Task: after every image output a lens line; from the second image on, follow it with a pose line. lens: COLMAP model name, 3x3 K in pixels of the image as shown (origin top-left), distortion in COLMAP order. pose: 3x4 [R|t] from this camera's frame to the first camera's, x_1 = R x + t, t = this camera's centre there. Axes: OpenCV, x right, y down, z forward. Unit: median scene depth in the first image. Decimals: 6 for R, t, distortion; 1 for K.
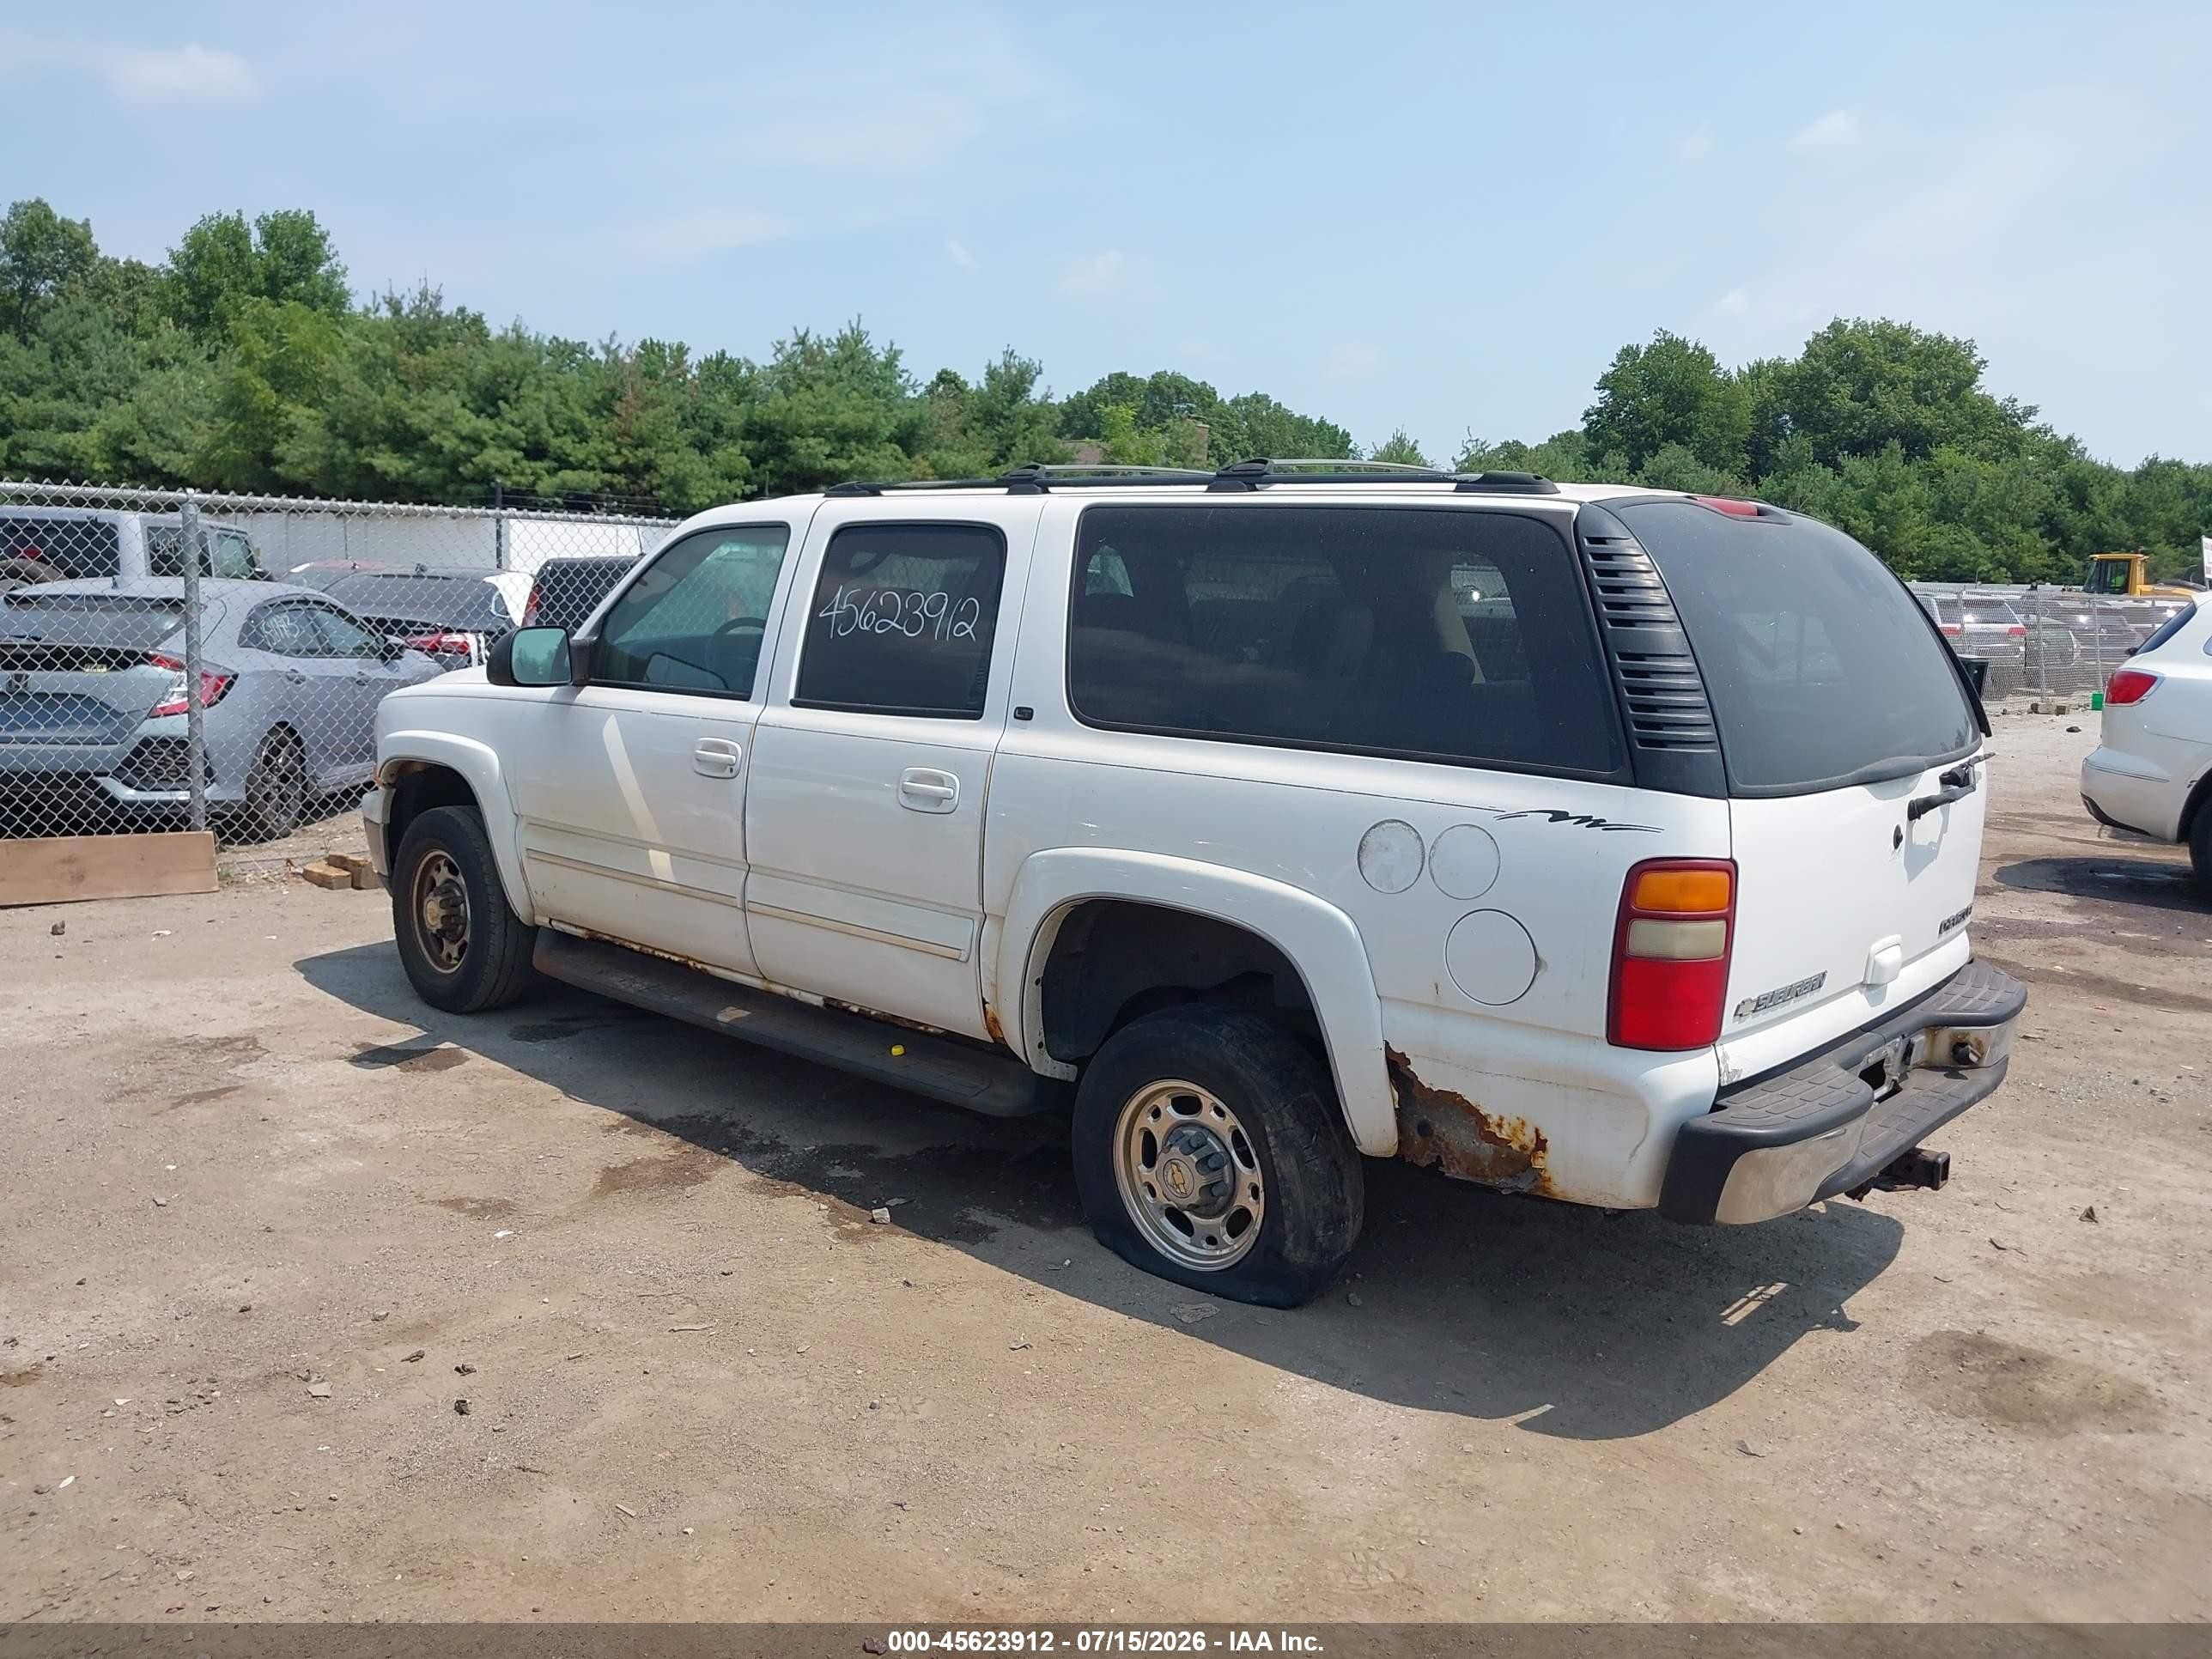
lens RADIAL K [[1756.4, 0, 1121.8], [0, 1756.4, 820.7], [0, 0, 1]] dist [0.000667, 0.000675]
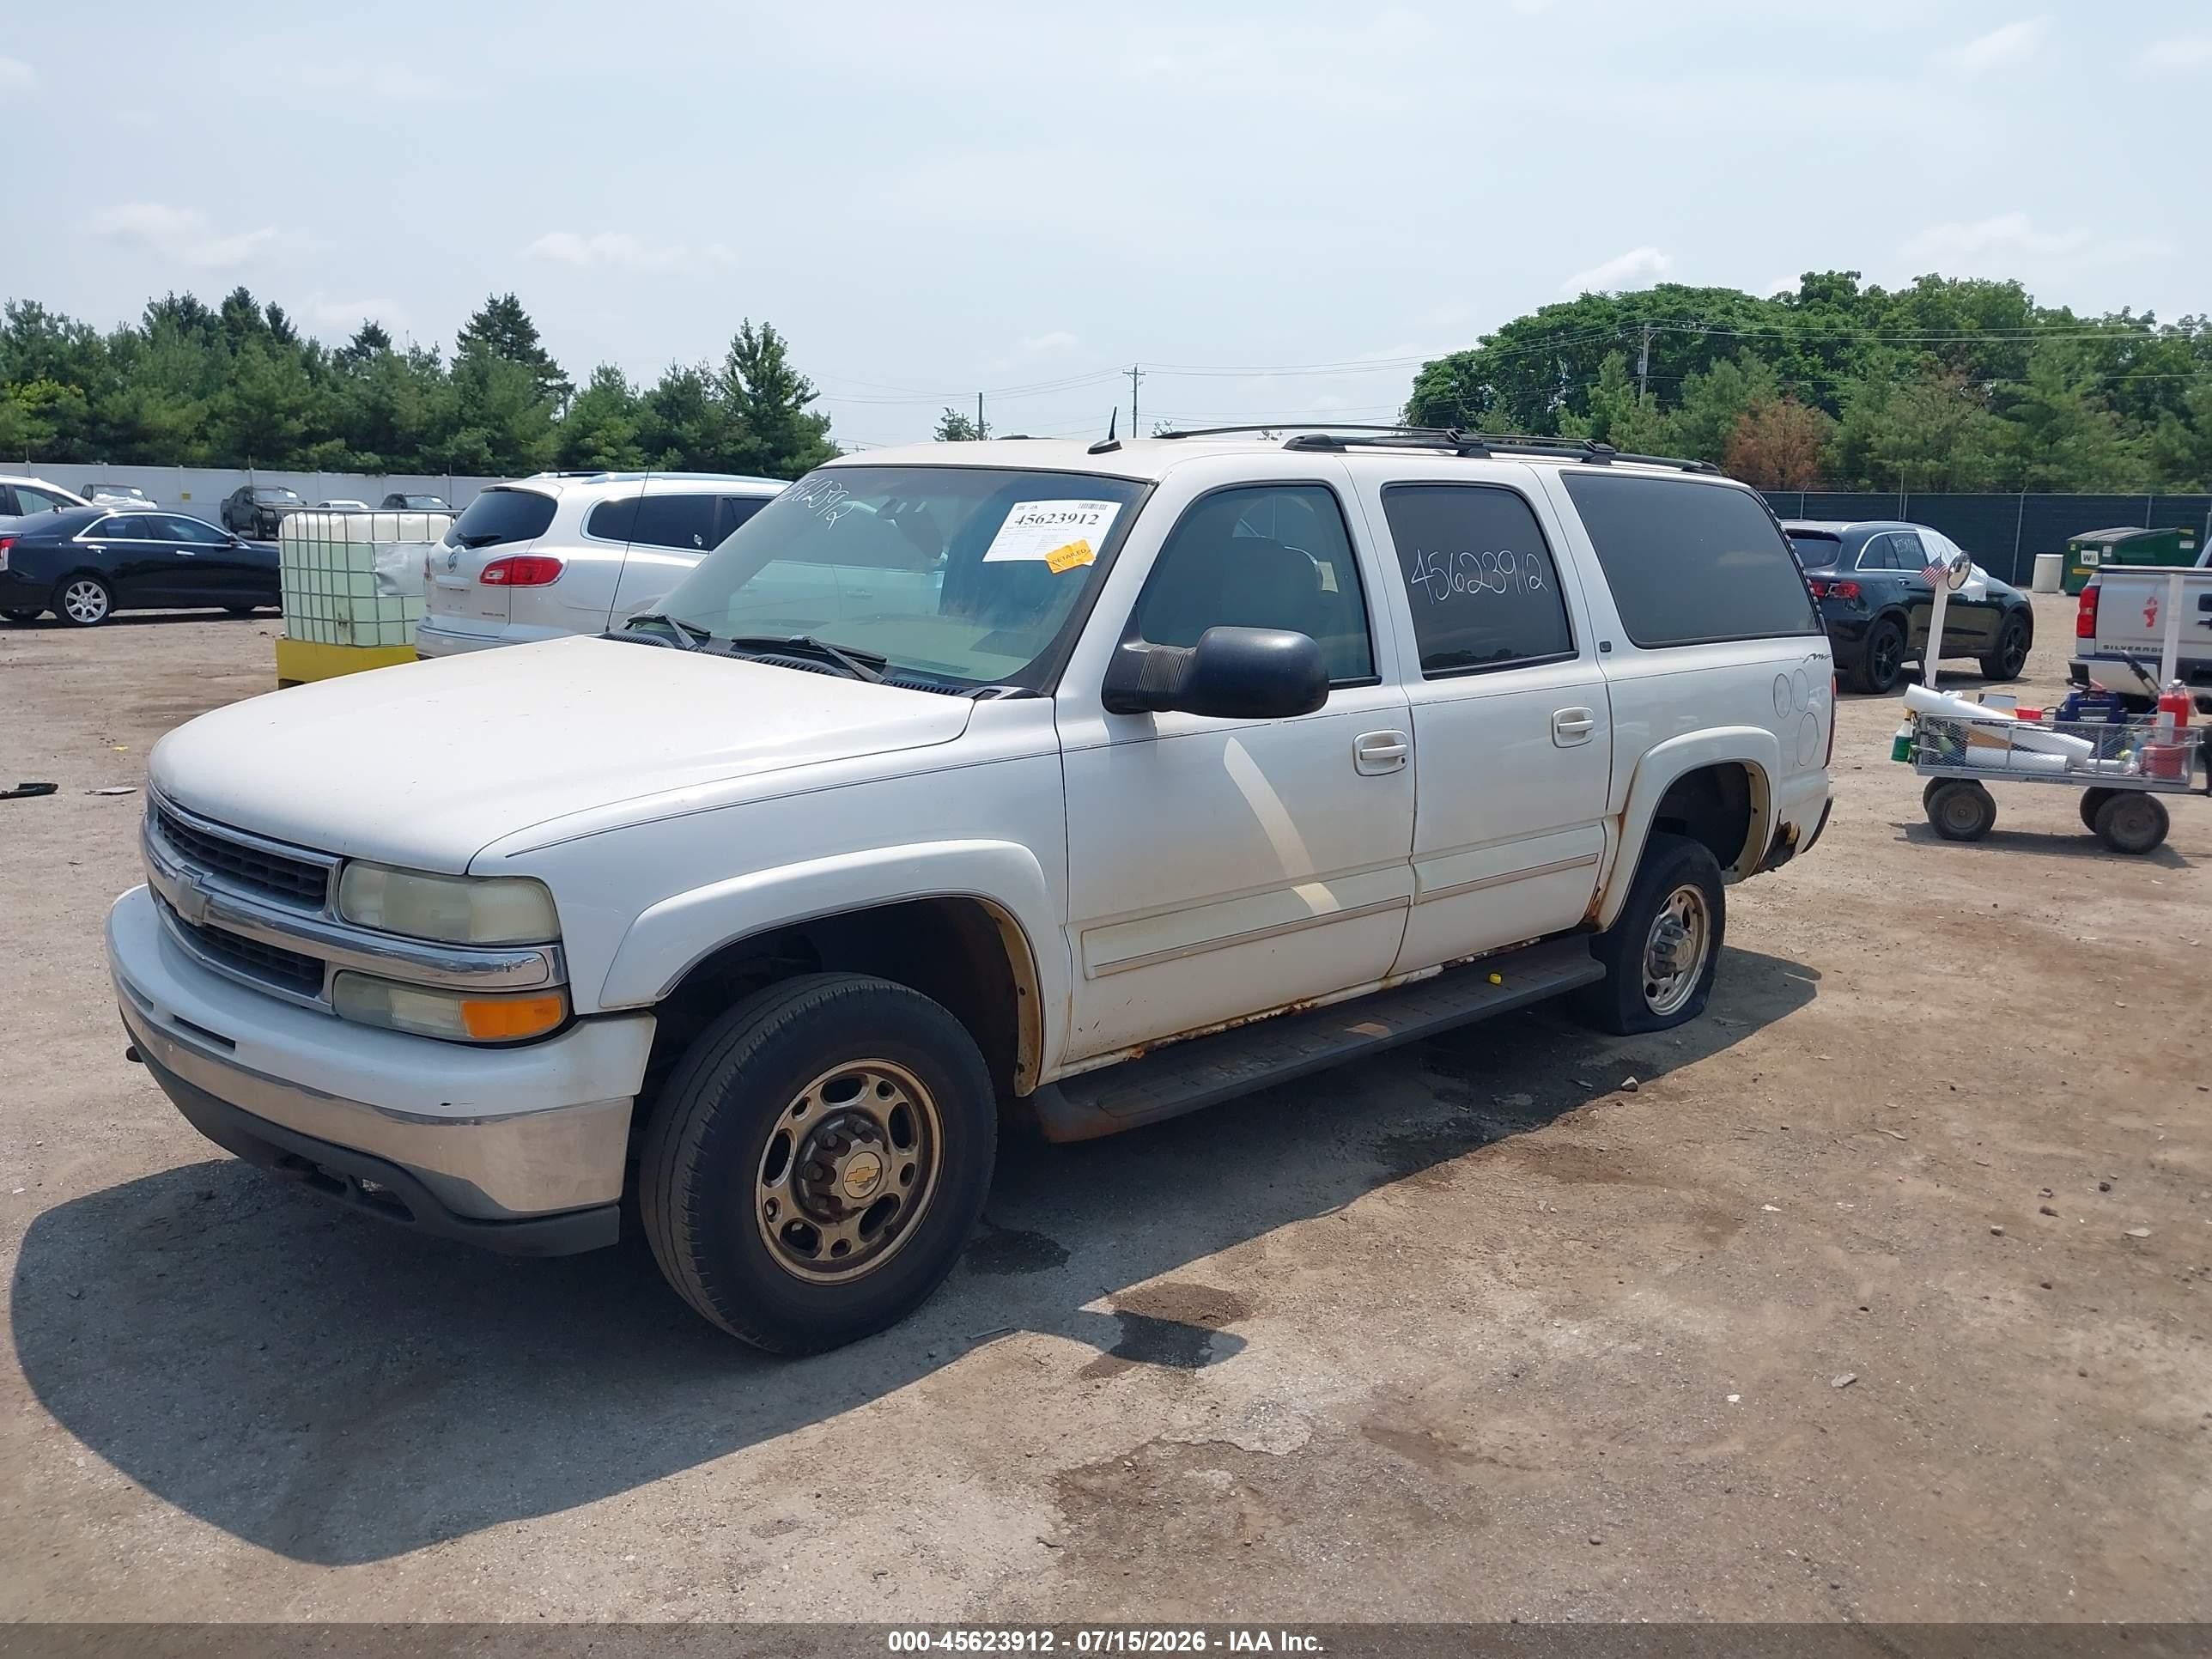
lens RADIAL K [[1756.4, 0, 1137.1], [0, 1756.4, 800.4], [0, 0, 1]] dist [0.000667, 0.000675]
pose [[0.061746, -0.192691, 0.979315, -1.110334], [0.115175, 0.976008, 0.184778, -0.188798], [-0.991424, 0.101384, 0.082457, 1.055284]]
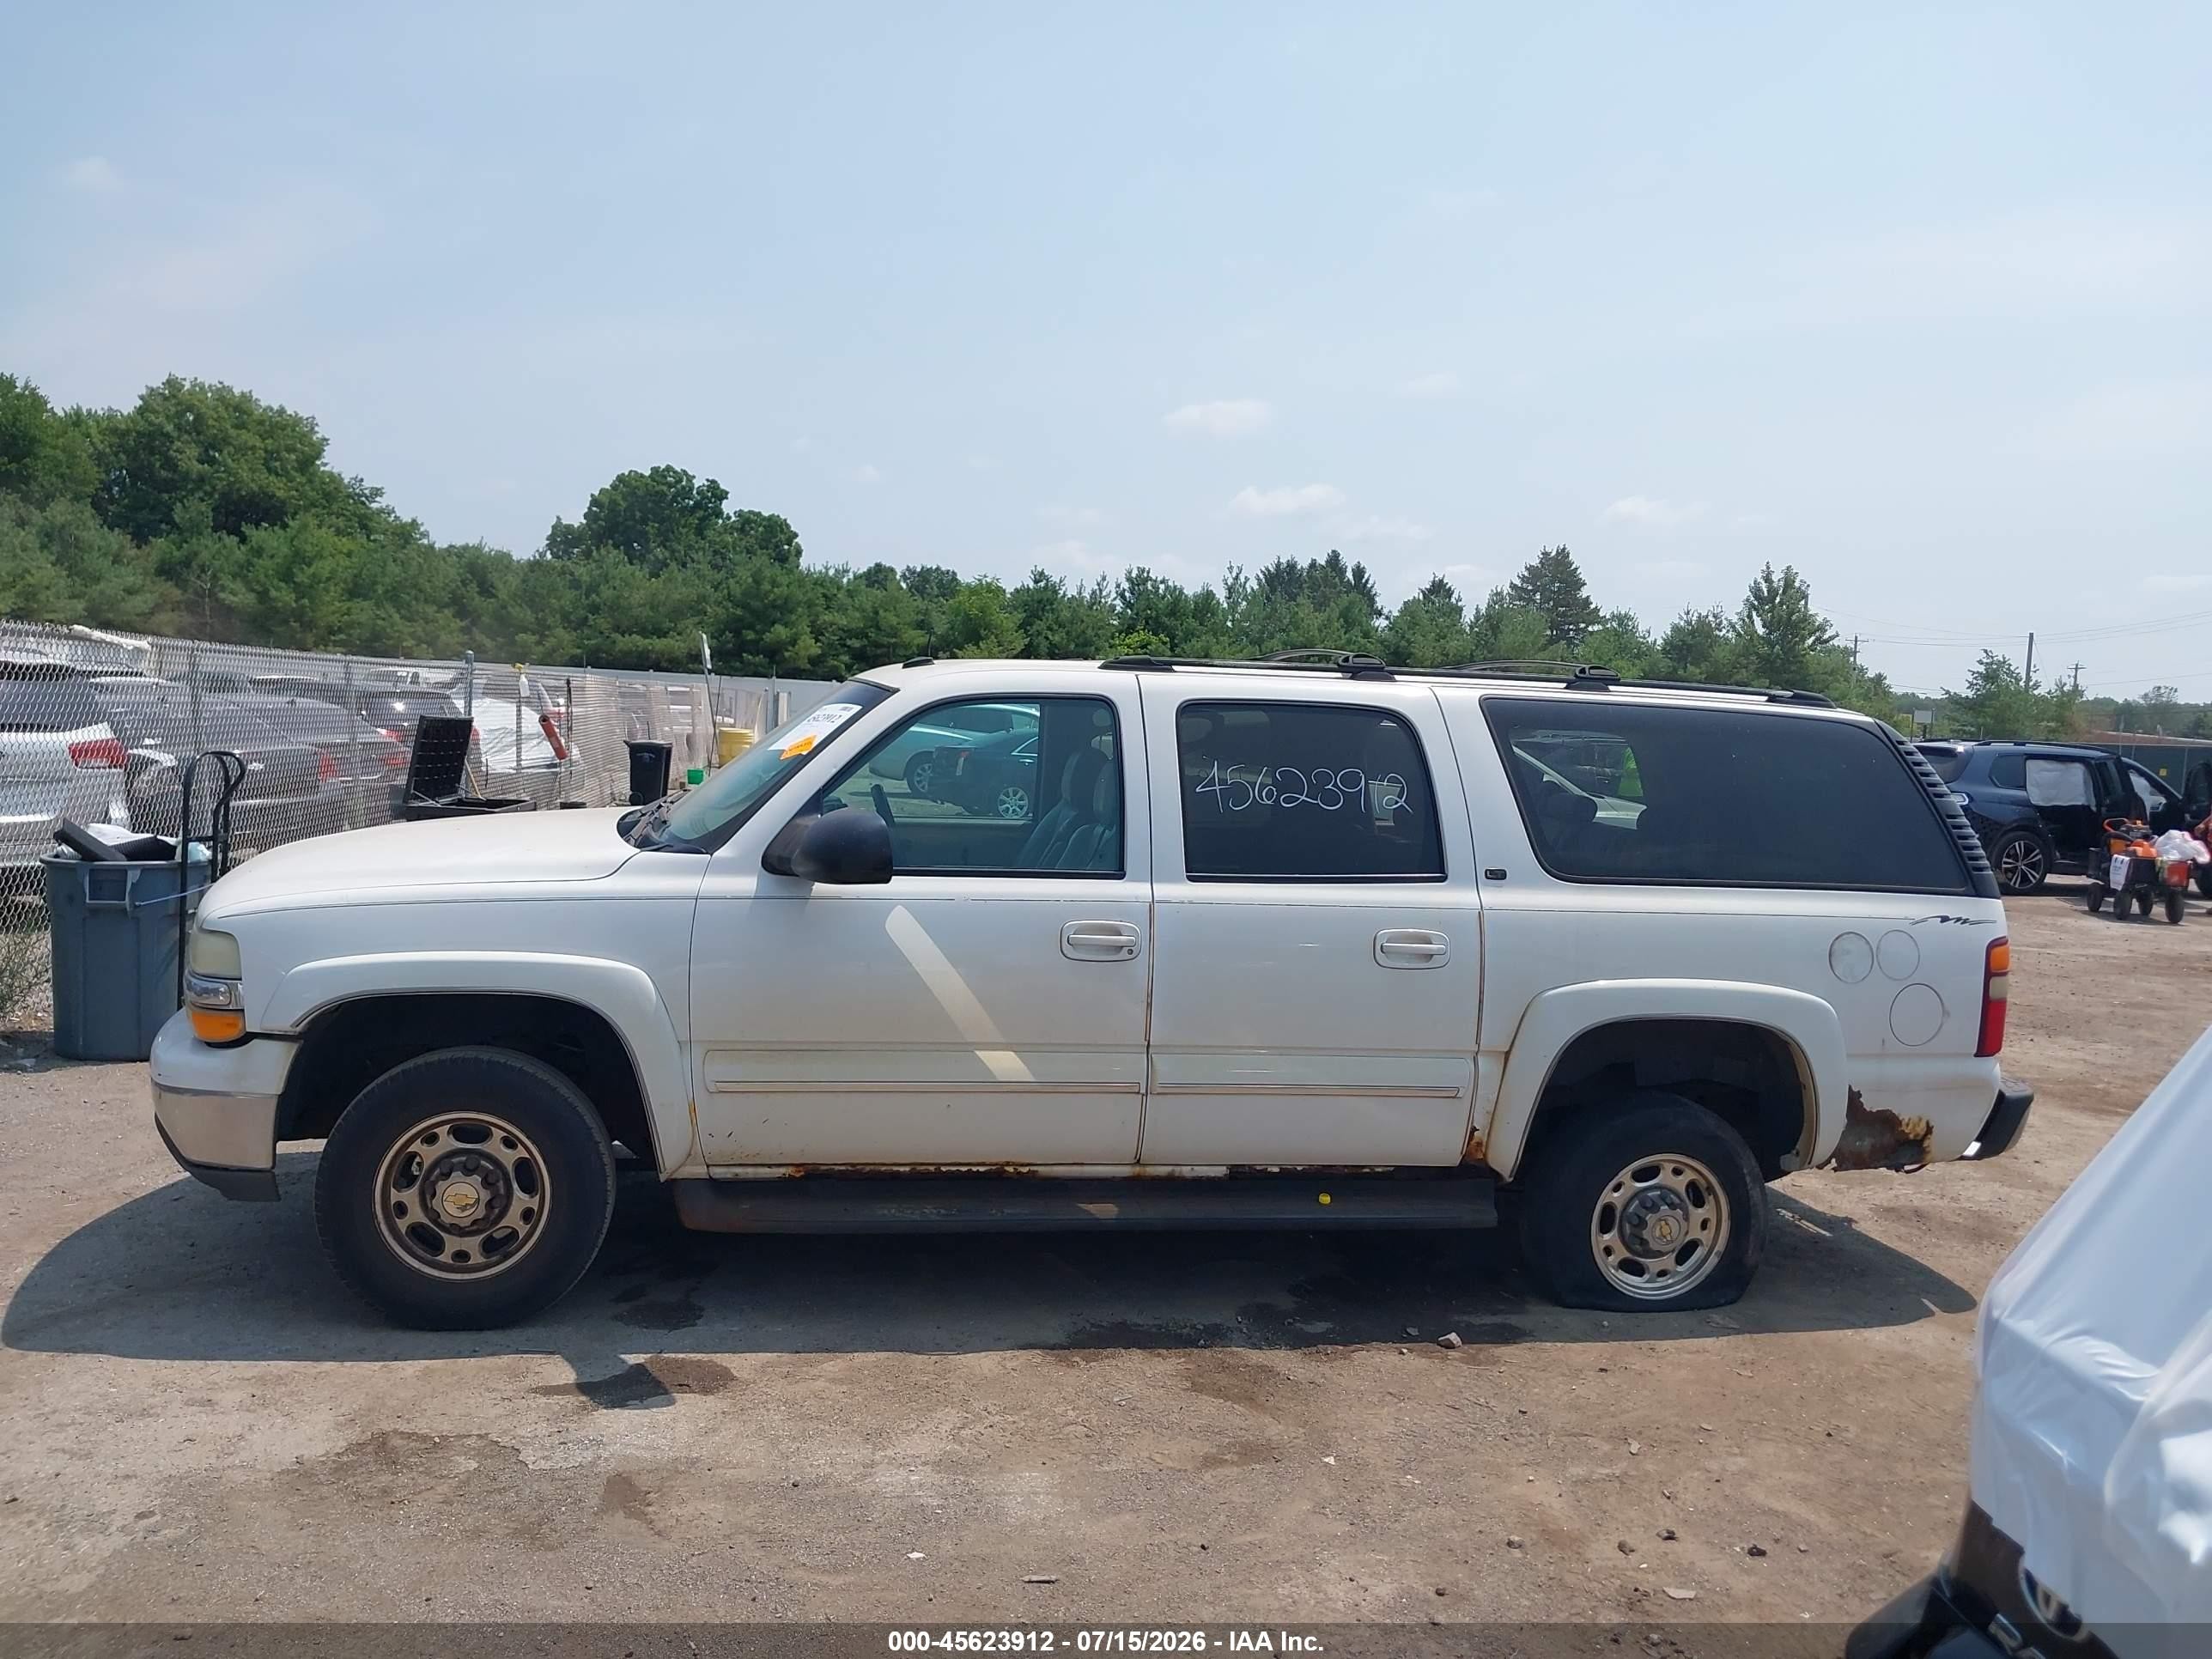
lens RADIAL K [[1756.4, 0, 1115.6], [0, 1756.4, 805.2], [0, 0, 1]] dist [0.000667, 0.000675]
pose [[0.614791, -0.043820, 0.787472, -0.972799], [0.079352, 0.996826, -0.006482, -0.102994], [-0.784688, 0.066472, 0.616317, 0.404948]]
